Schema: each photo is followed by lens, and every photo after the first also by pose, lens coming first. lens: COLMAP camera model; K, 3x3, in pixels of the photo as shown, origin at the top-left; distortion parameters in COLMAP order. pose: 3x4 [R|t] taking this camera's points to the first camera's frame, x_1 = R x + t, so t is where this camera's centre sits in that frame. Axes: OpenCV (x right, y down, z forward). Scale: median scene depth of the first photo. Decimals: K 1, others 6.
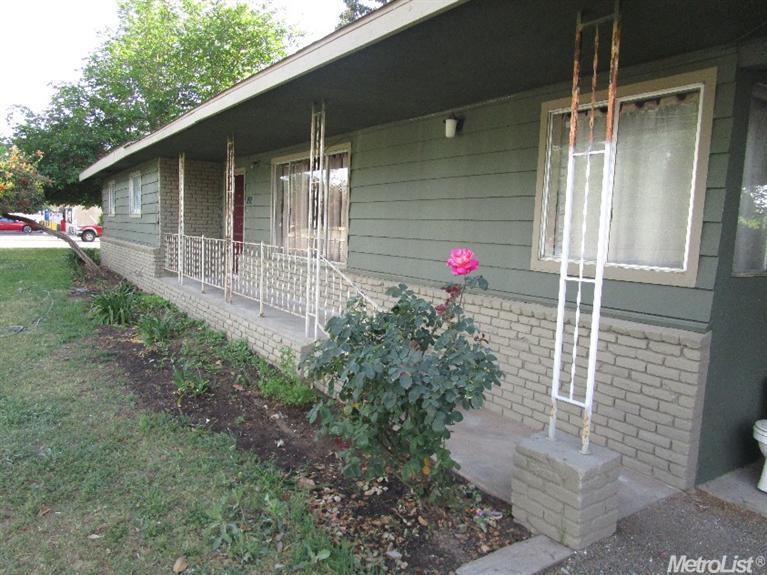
lens RADIAL K [[547.5, 0, 383.5], [0, 547.5, 287.5], [0, 0, 1]] dist [-0.023138, -0.000335]
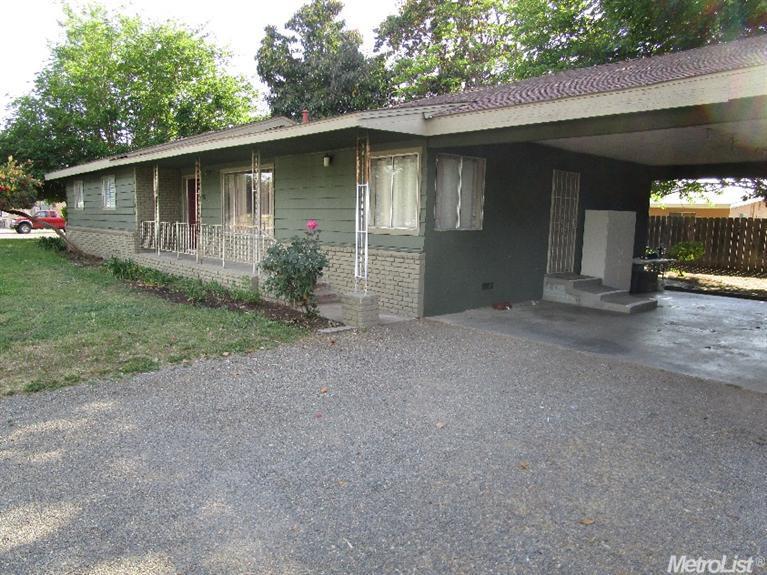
lens RADIAL K [[547.5, 0, 383.5], [0, 547.5, 287.5], [0, 0, 1]] dist [-0.023138, -0.000335]
pose [[0.991340, -0.037975, 0.125713, 0.026345], [0.034626, 0.998988, 0.028720, 0.043743], [-0.126677, -0.024118, 0.991651, -0.398386]]
